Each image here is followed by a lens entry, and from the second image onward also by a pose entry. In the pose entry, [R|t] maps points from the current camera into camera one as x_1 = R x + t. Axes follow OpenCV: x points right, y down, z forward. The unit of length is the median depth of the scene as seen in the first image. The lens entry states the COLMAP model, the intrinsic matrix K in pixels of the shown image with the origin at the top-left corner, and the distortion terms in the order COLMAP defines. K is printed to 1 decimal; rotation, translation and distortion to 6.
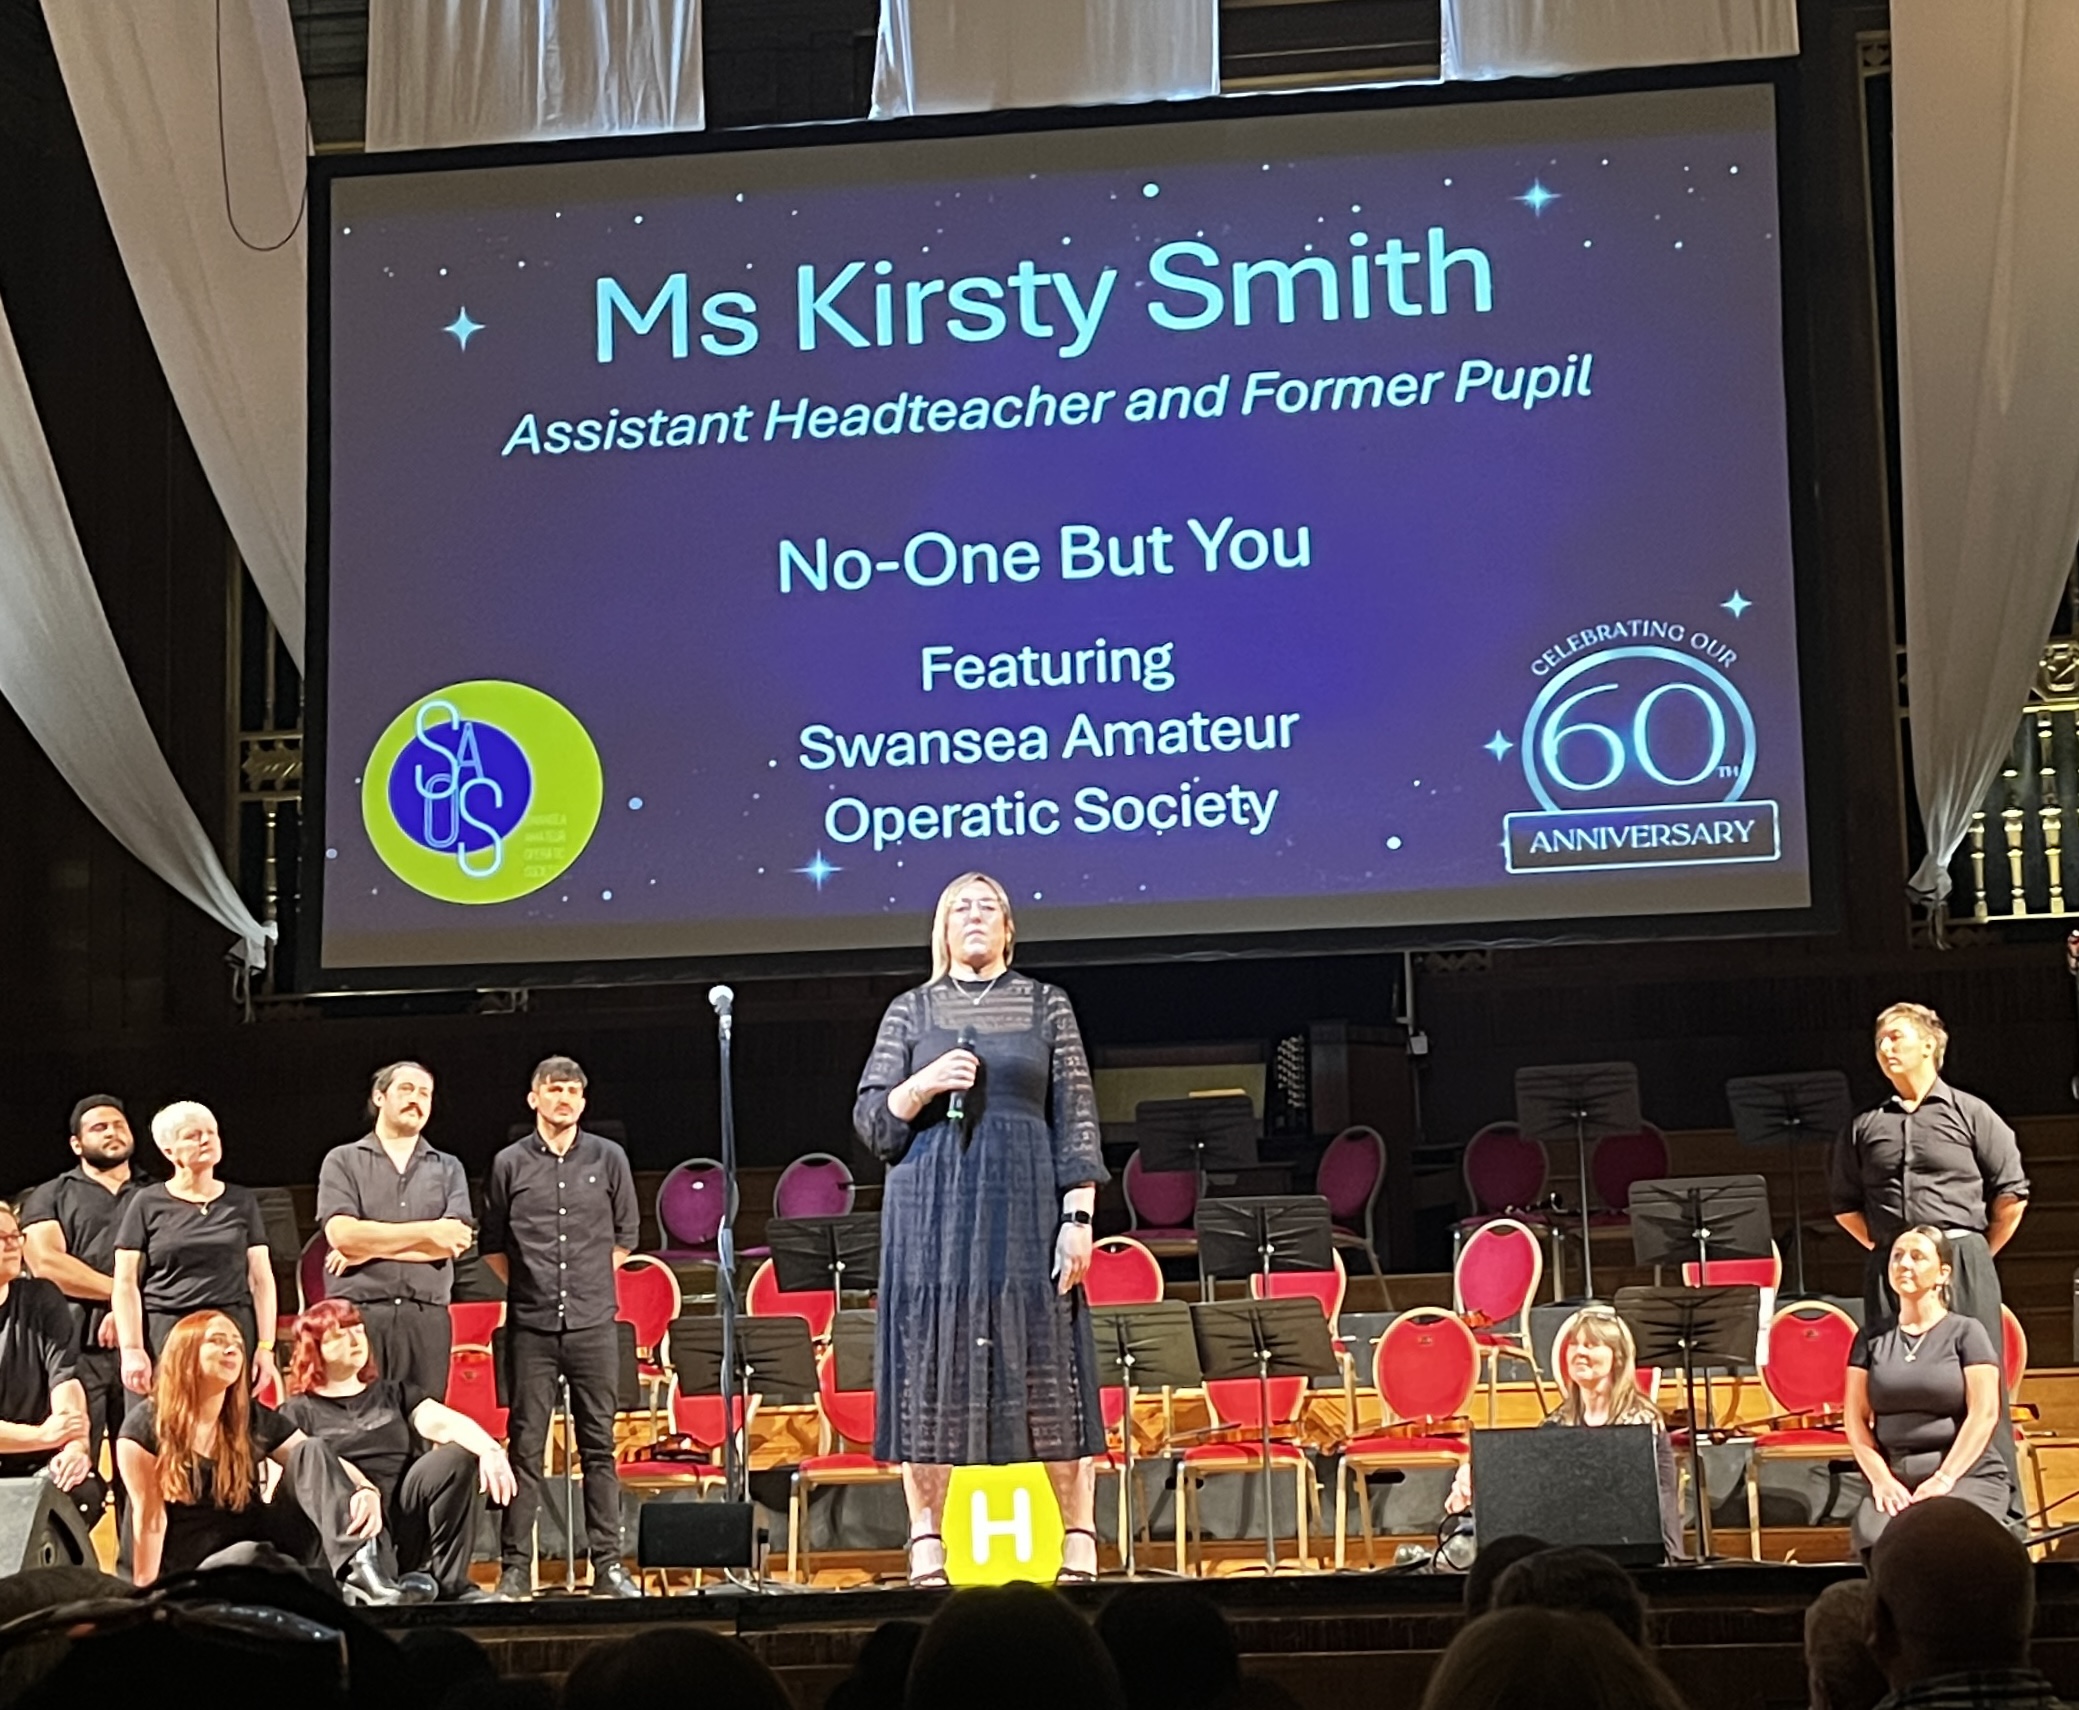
lens RADIAL K [[2142.8, 0, 1046.2], [0, 2142.8, 844.9], [0, 0, 1]] dist [0.086589, 0.000000]
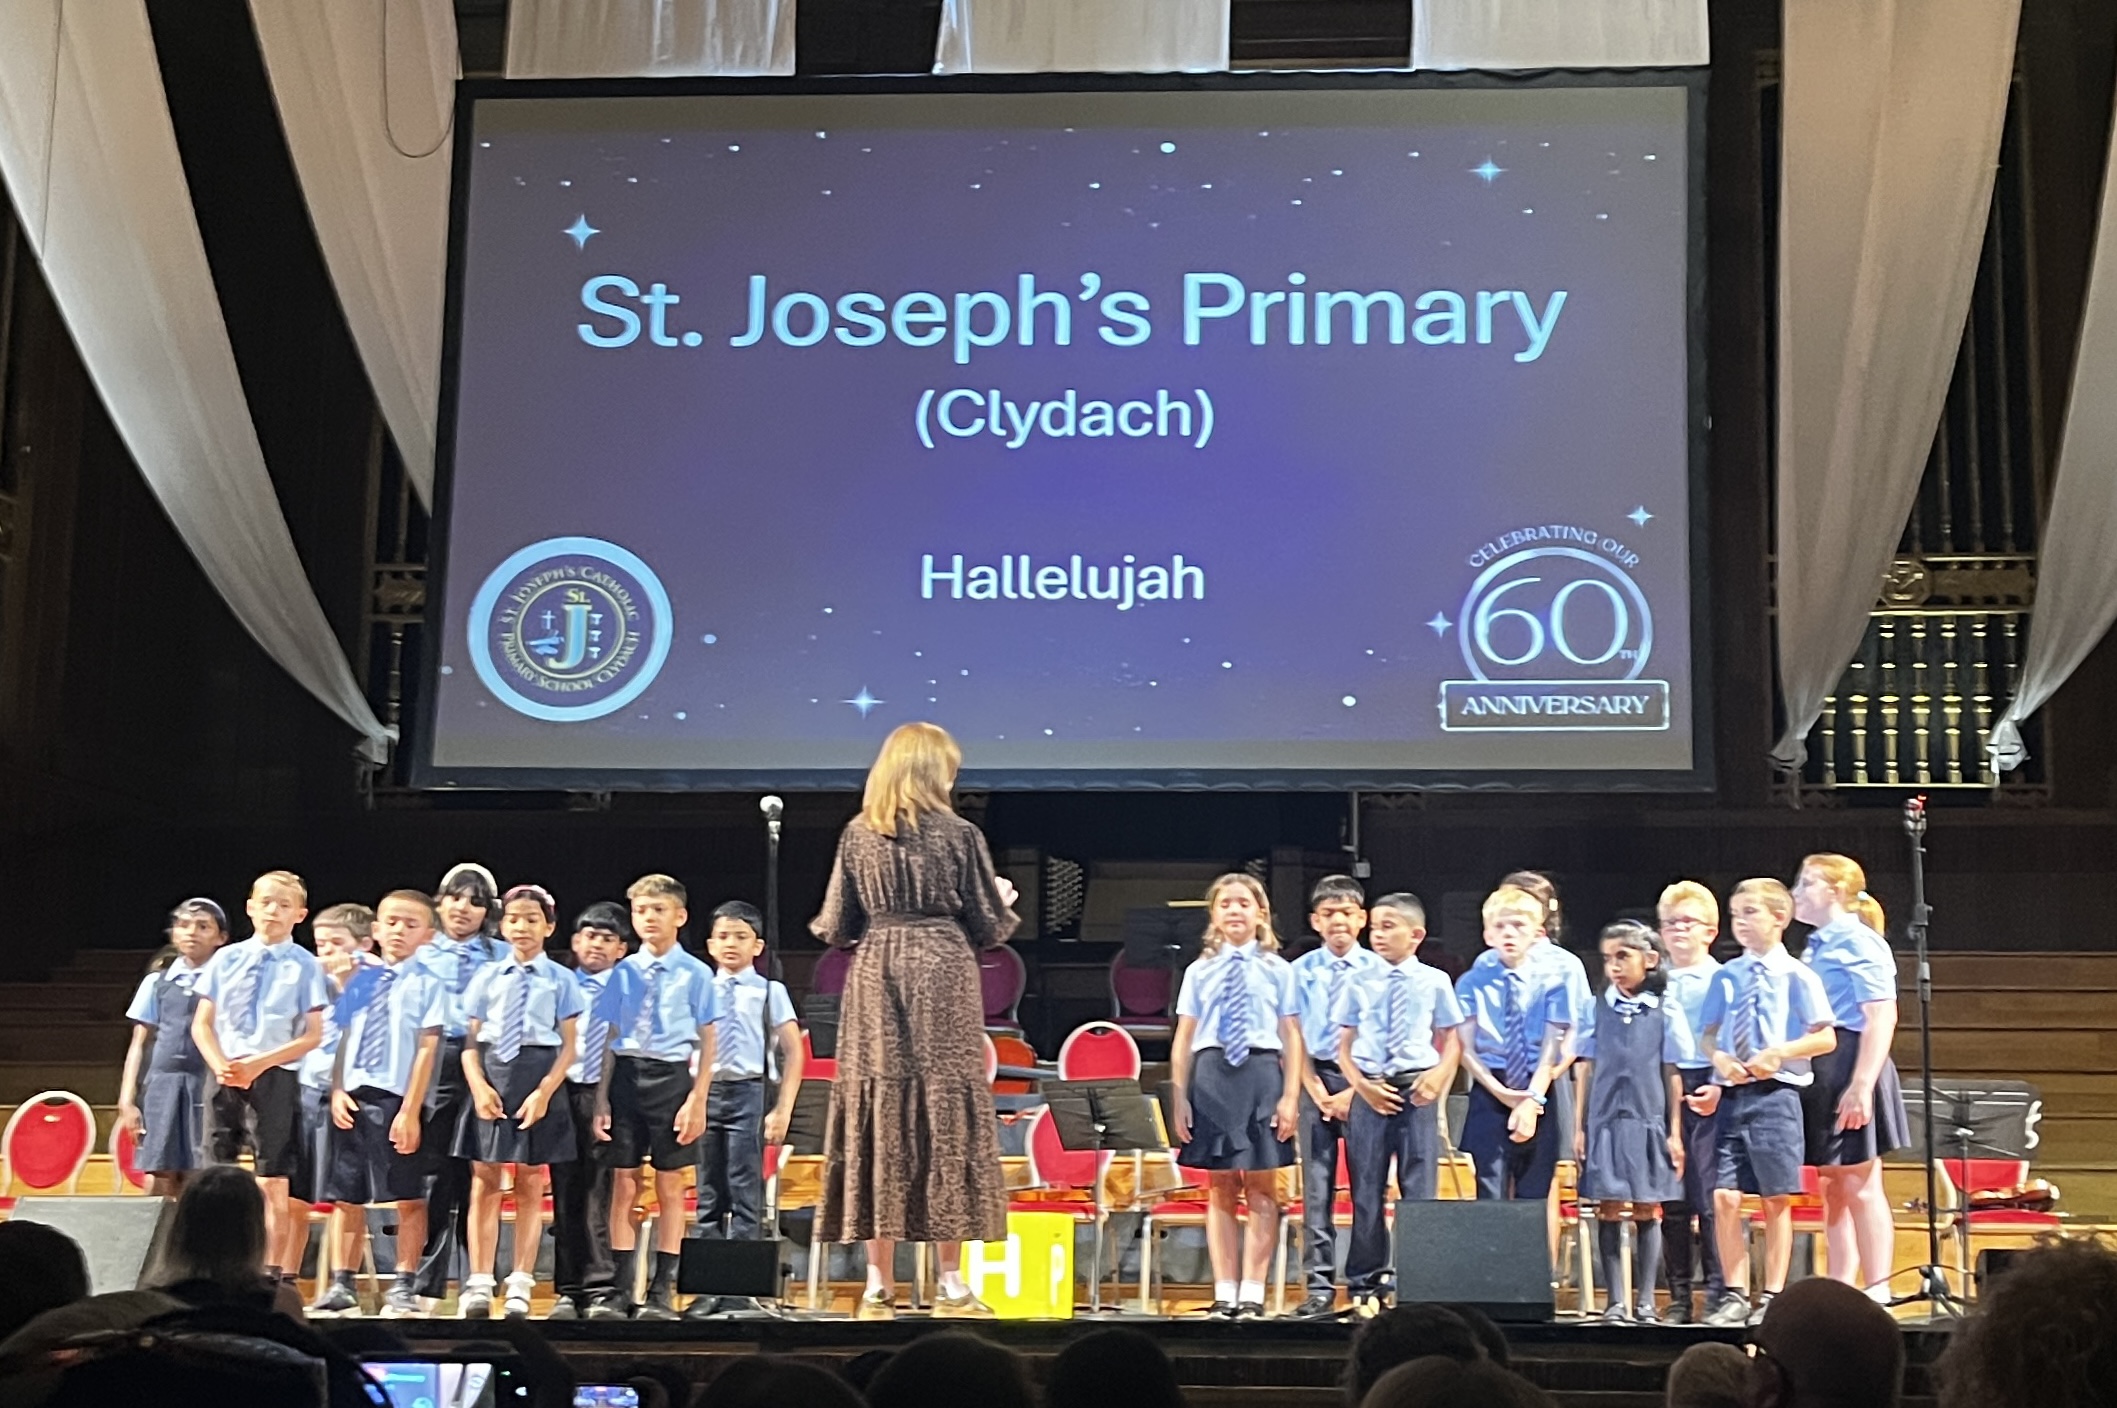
lens RADIAL K [[1545.1, 0, 1017.5], [0, 1545.1, 696.4], [0, 0, 1]] dist [0.004041, -0.003715]
pose [[0.998551, 0.042411, -0.033115, 0.006821], [-0.042477, 0.999097, -0.001292, 0.005754], [0.033030, 0.002696, 0.999451, 0.146797]]
